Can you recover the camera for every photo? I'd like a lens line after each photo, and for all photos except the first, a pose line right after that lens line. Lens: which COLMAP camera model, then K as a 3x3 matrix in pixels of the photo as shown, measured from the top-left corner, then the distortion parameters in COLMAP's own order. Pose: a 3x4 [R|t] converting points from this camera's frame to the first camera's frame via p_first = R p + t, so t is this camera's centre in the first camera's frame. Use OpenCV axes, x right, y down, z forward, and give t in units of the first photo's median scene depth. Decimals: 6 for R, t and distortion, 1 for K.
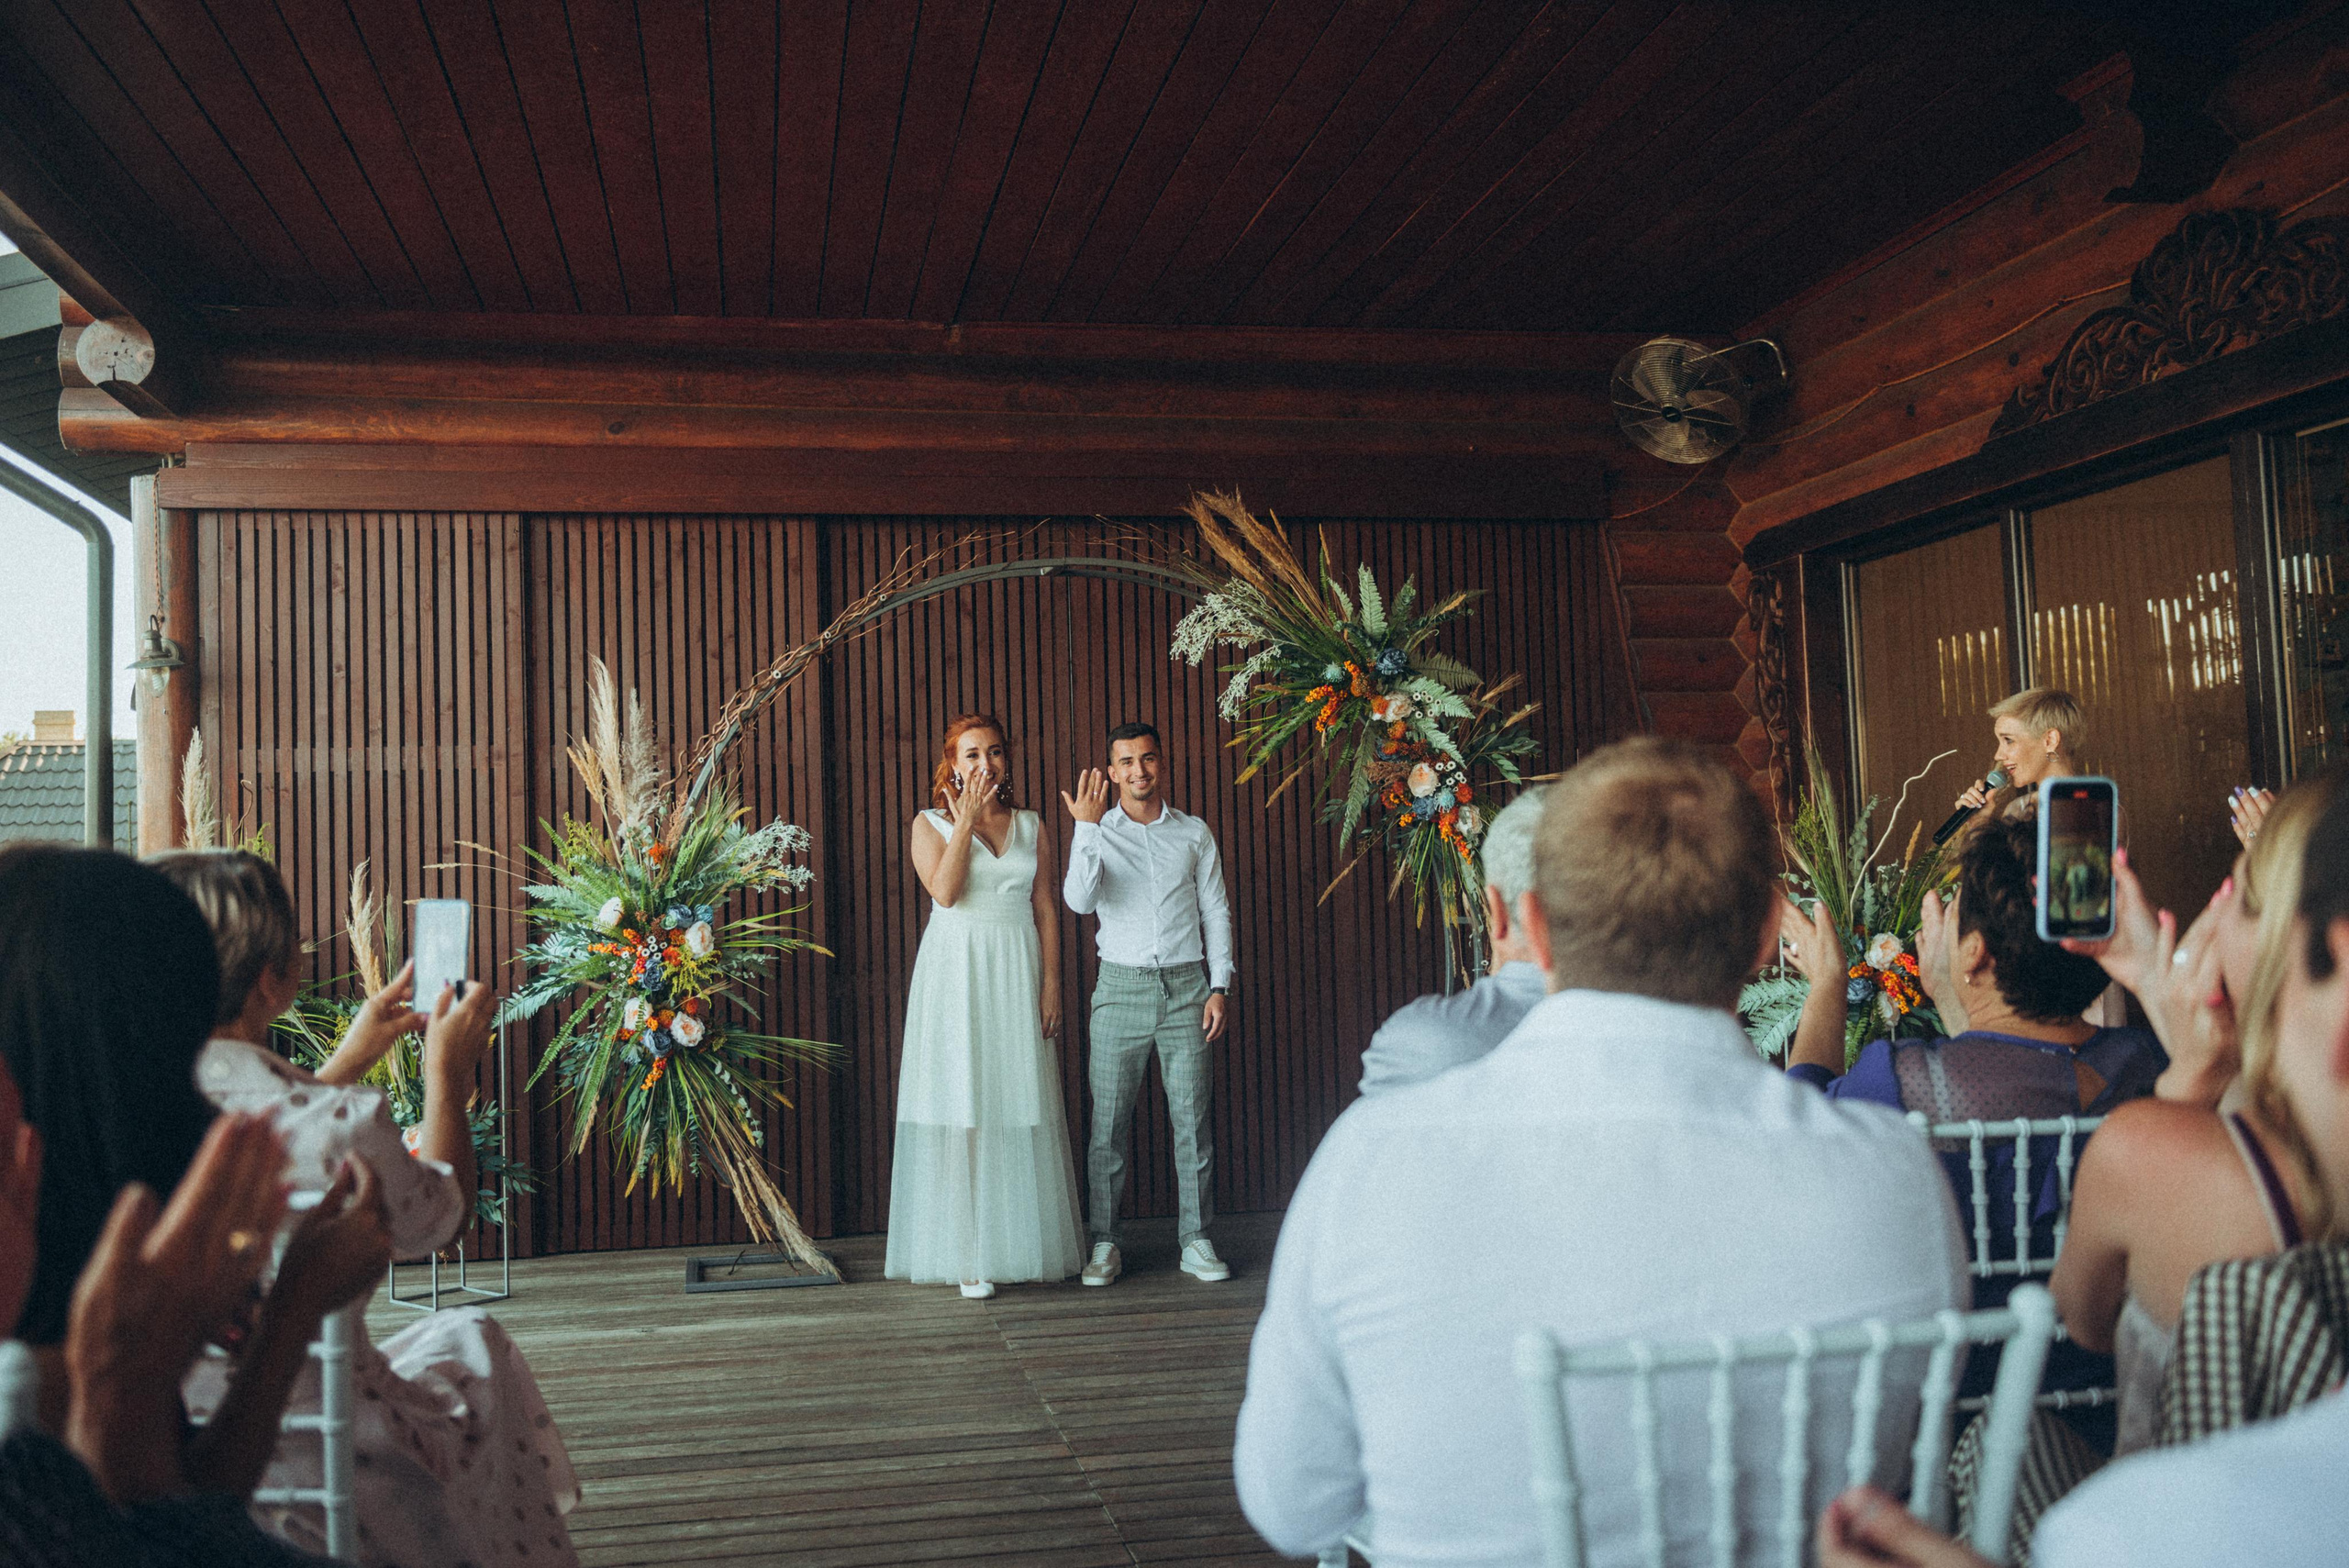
lens RADIAL K [[2198.3, 0, 1144.3], [0, 2198.3, 764.7], [0, 0, 1]] dist [-0.004947, 0.000000]
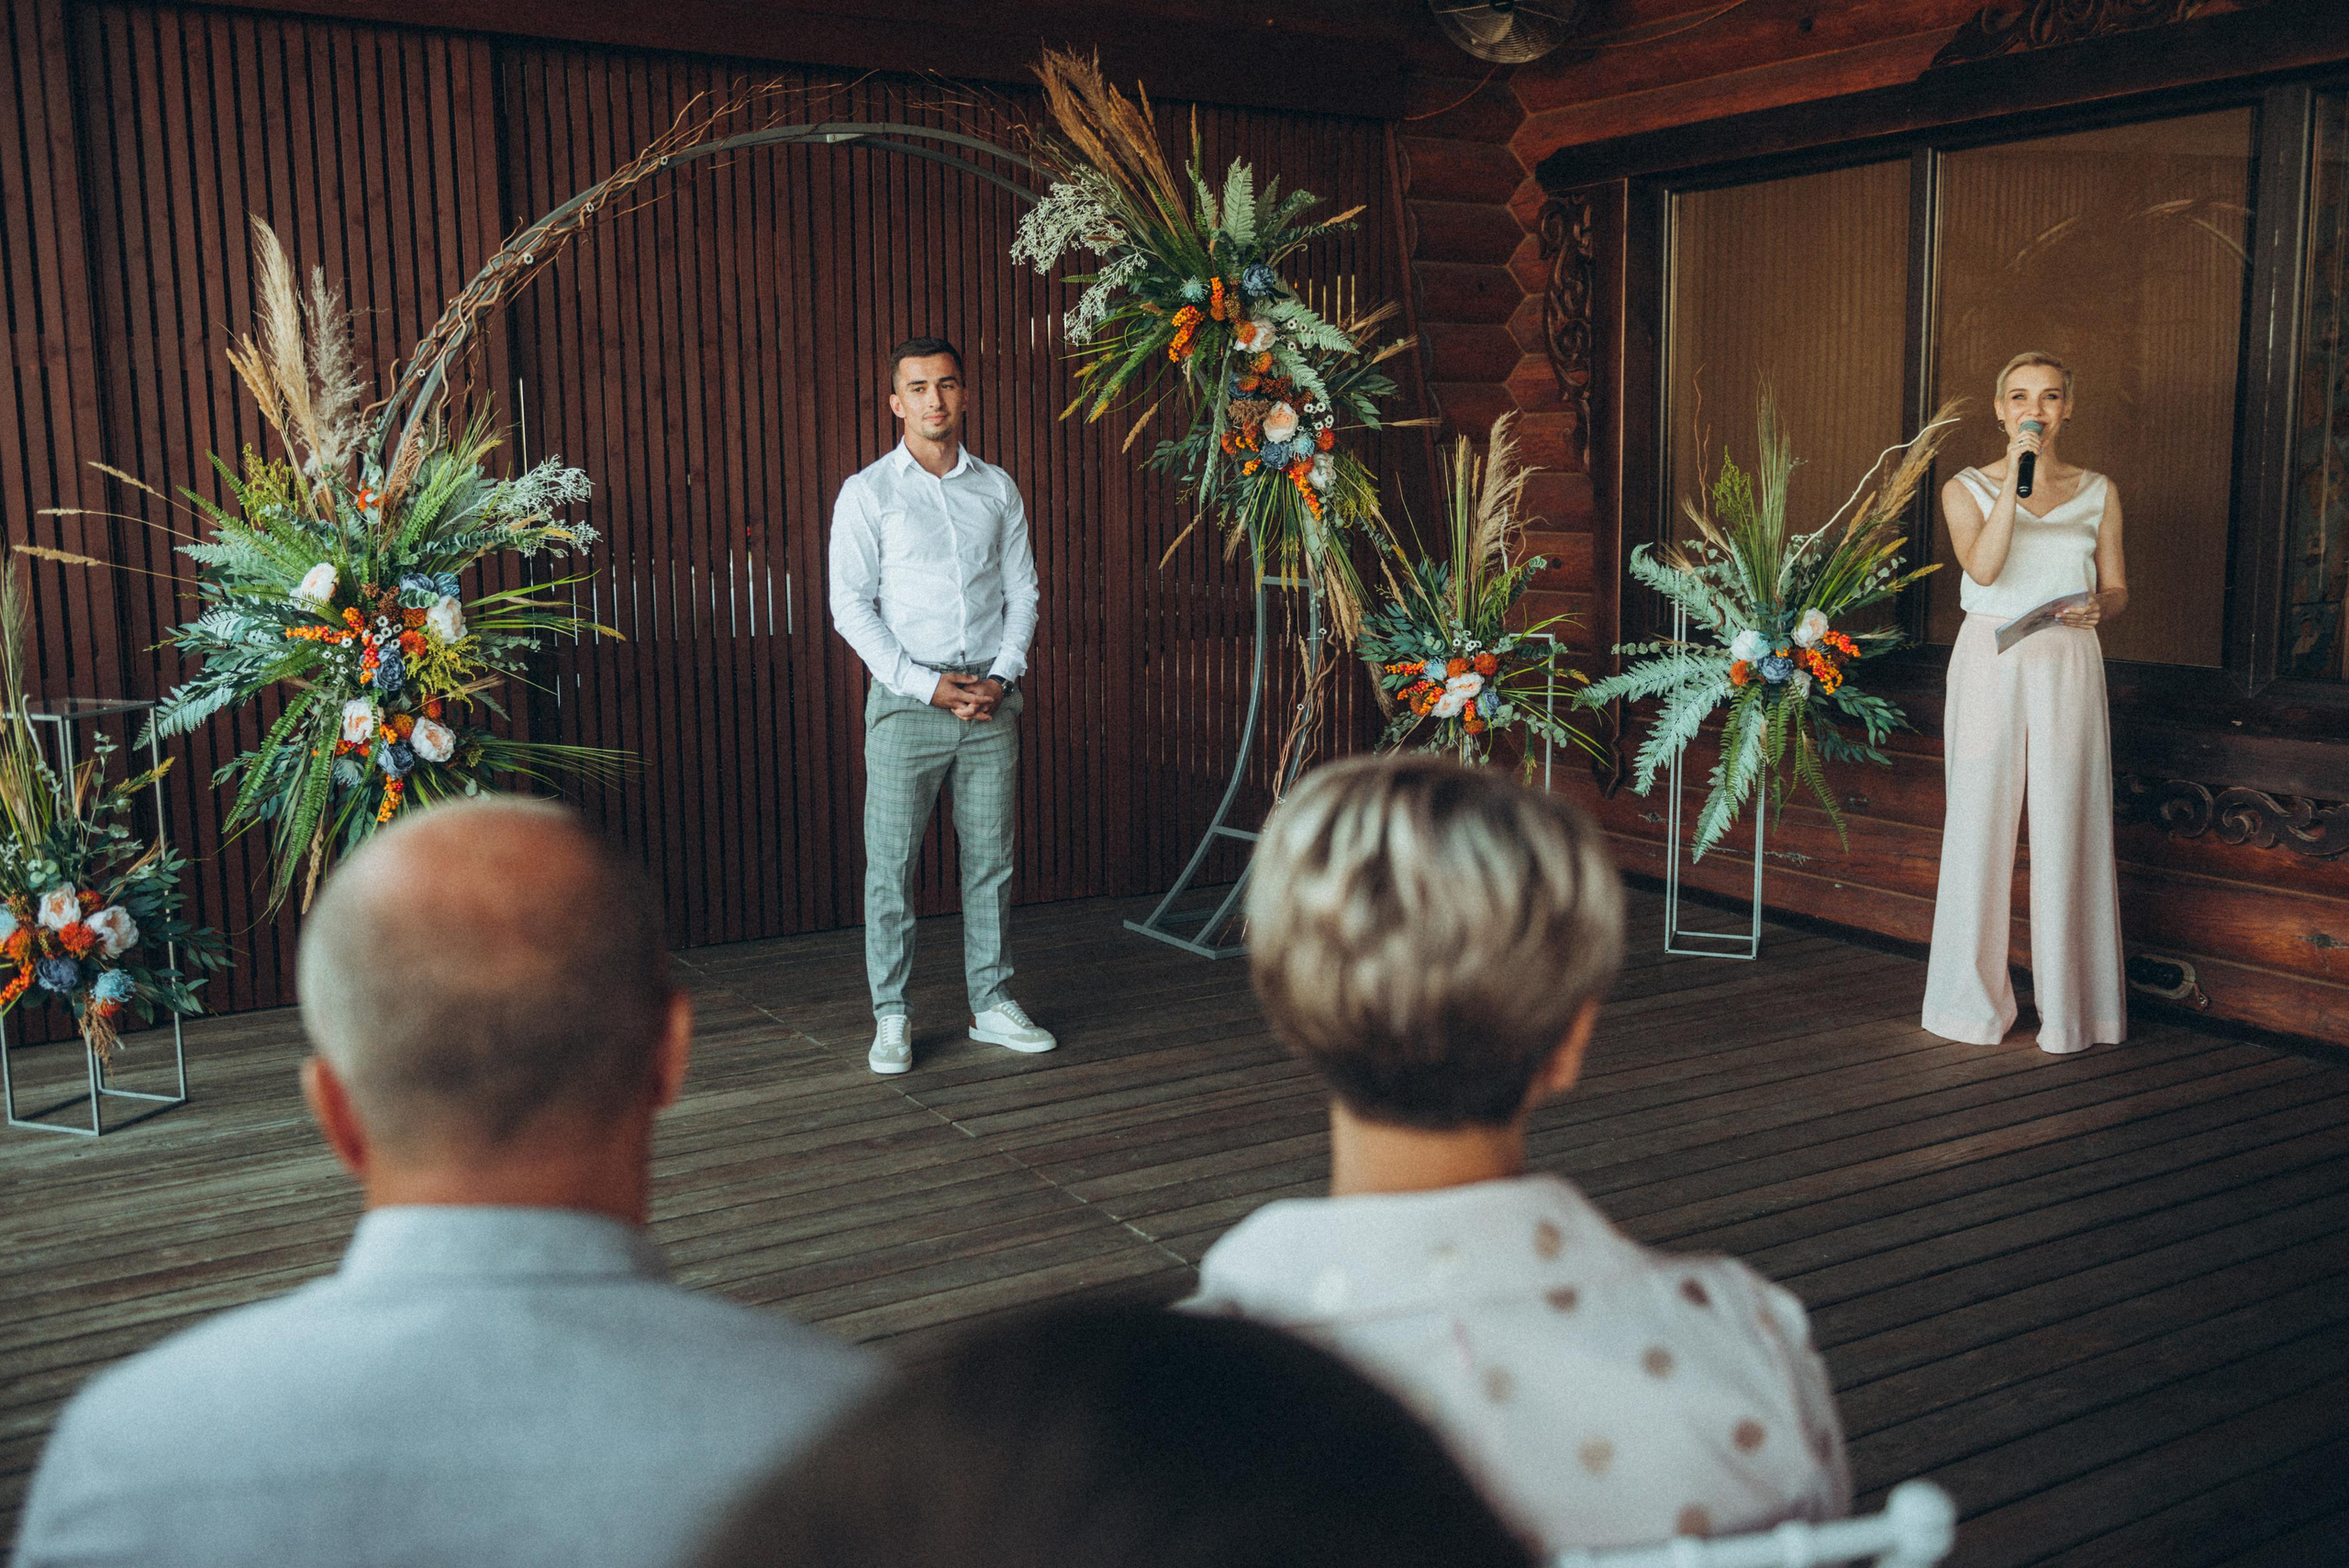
lens RADIAL K [[2141.3, 0, 1167.3], [0, 2141.3, 771.9], [0, 0, 1]] dist [0.008219, 0.000000]
pose [[0.933517, -0.032057, 0.357098, -0.221322], [-0.038456, 0.981296, 0.188623, -0.015439], [-0.356465, -0.189815, 0.914824, 0.224207]]
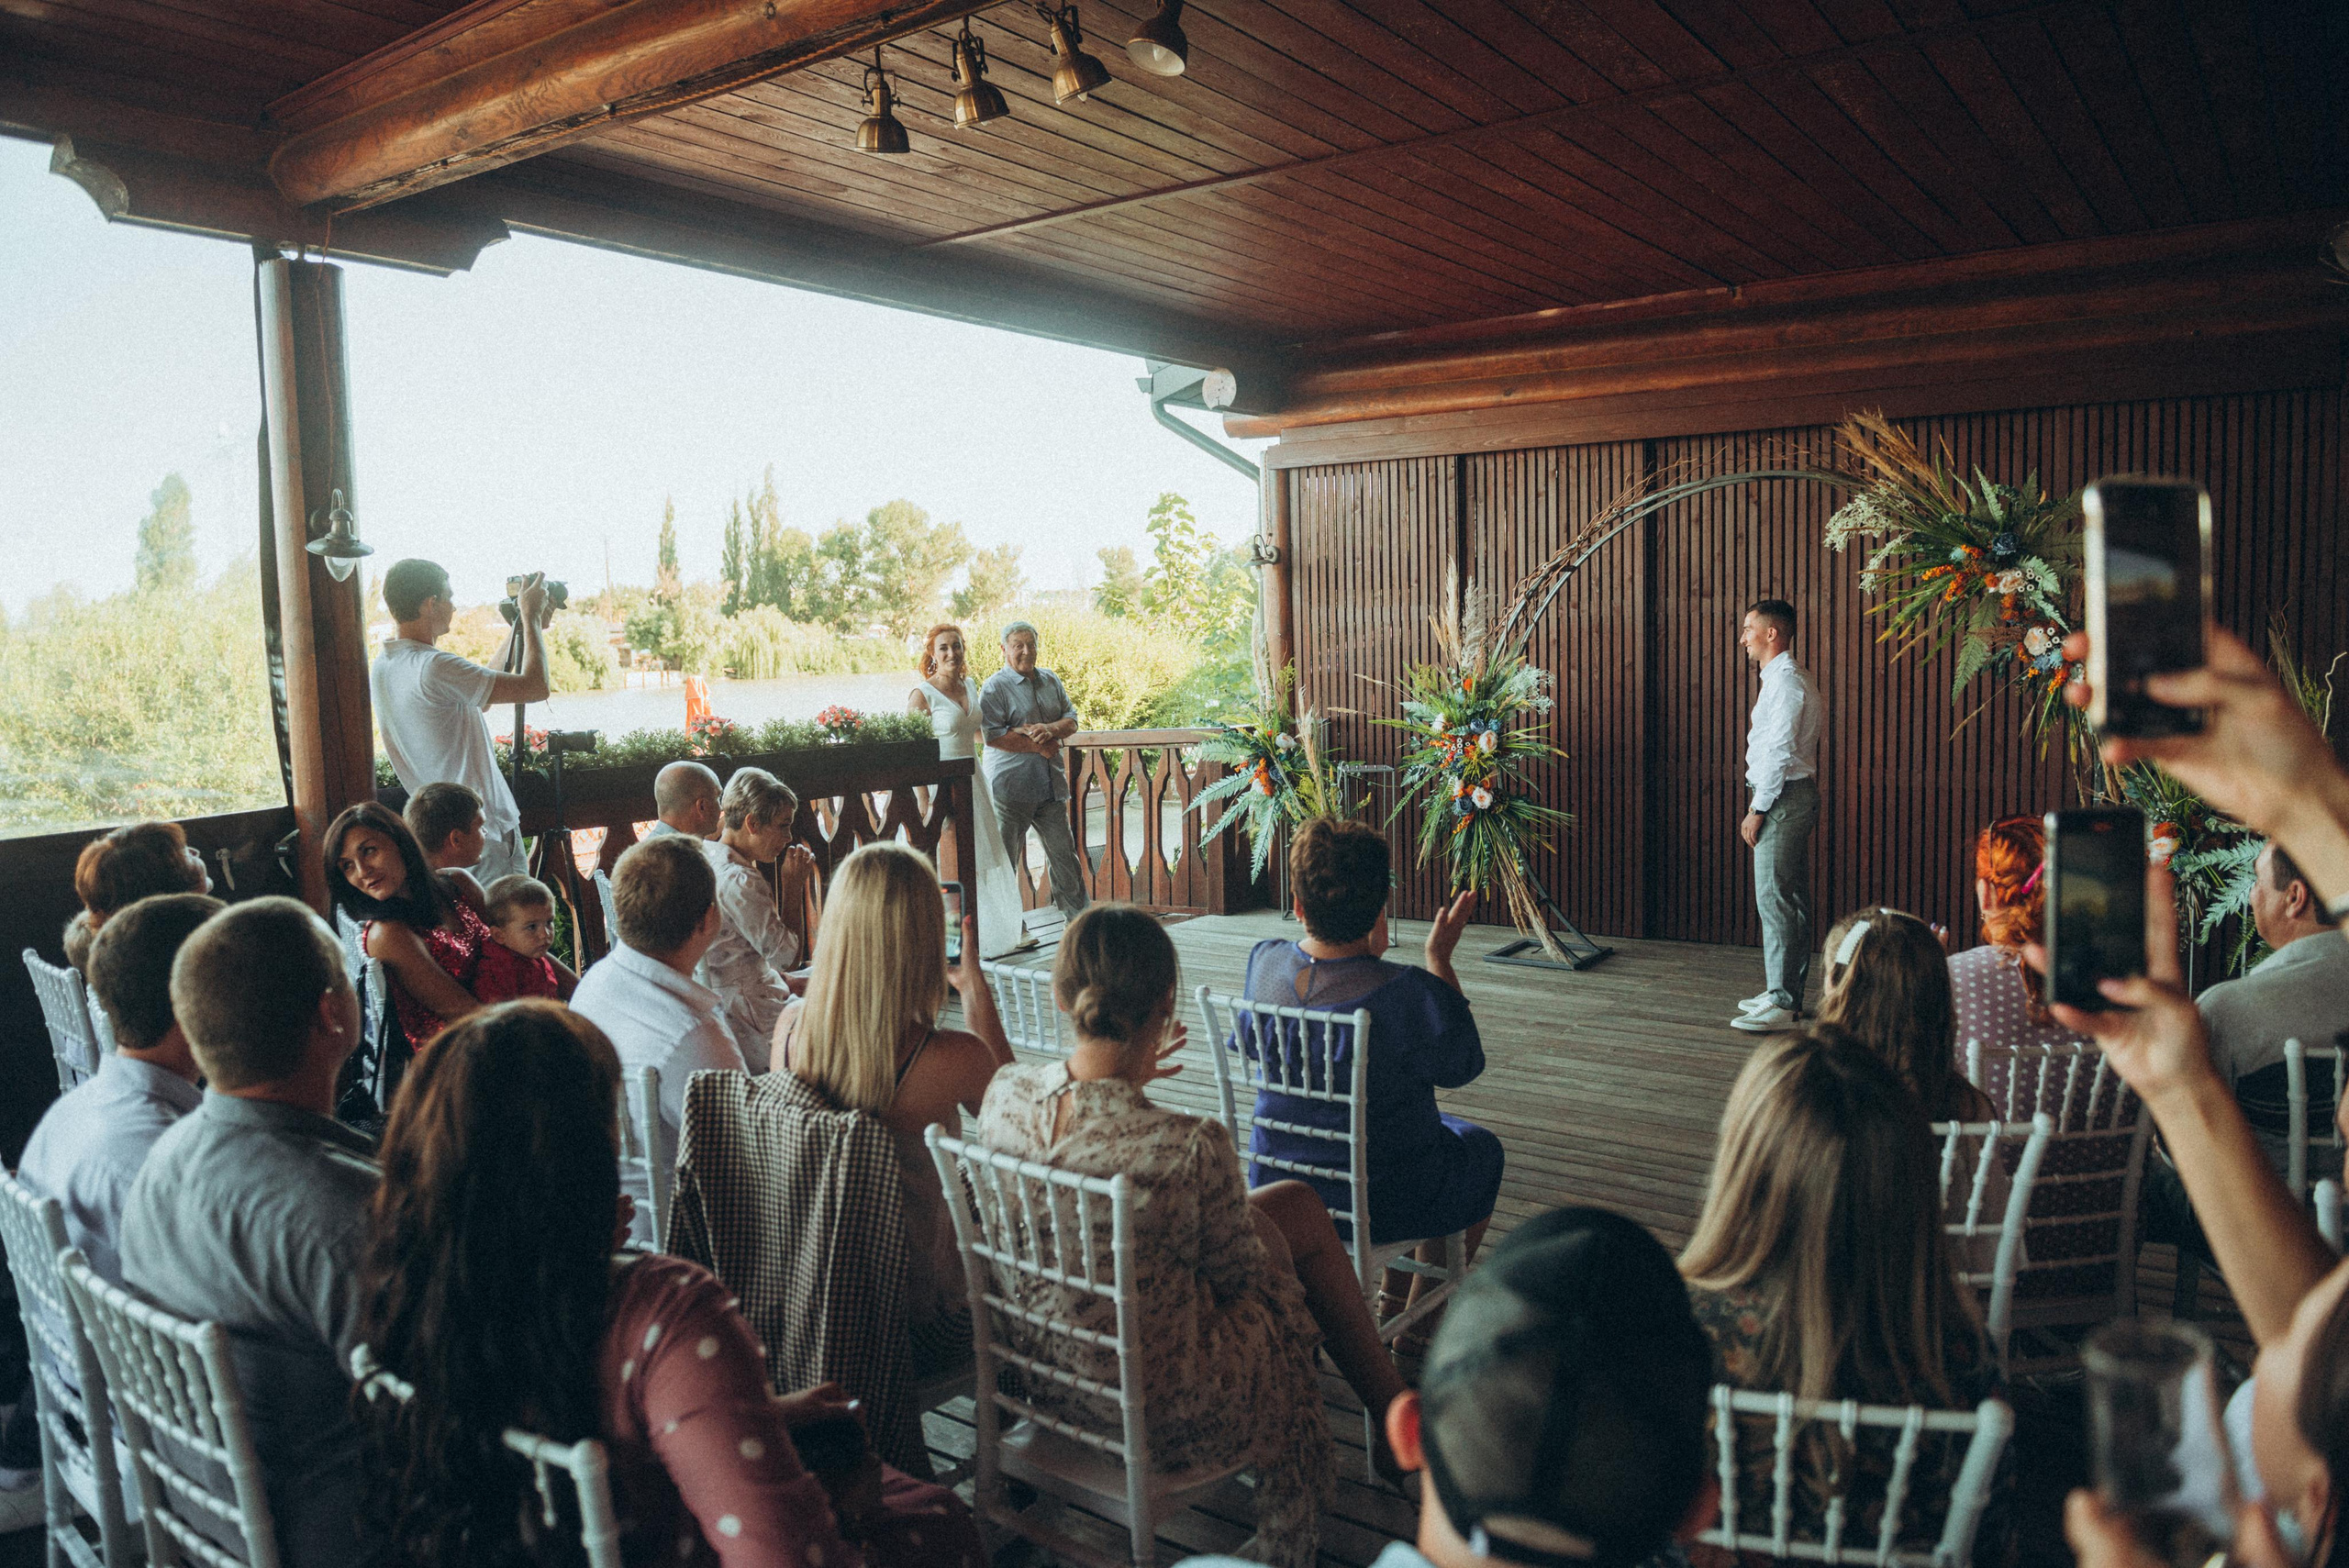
lens RADIAL K [[1589.2, 0, 1181.2], [0, 1589.2, 778.7], [0, 0, 1]] dist [-0.048510, -0.000338]
pose [[0.692823, 0.078921, -0.716776, 0.427031], [0.043575, 0.987595, 0.150858, -0.069363], [0.719790, -0.135751, 0.680789, 0.070351]]
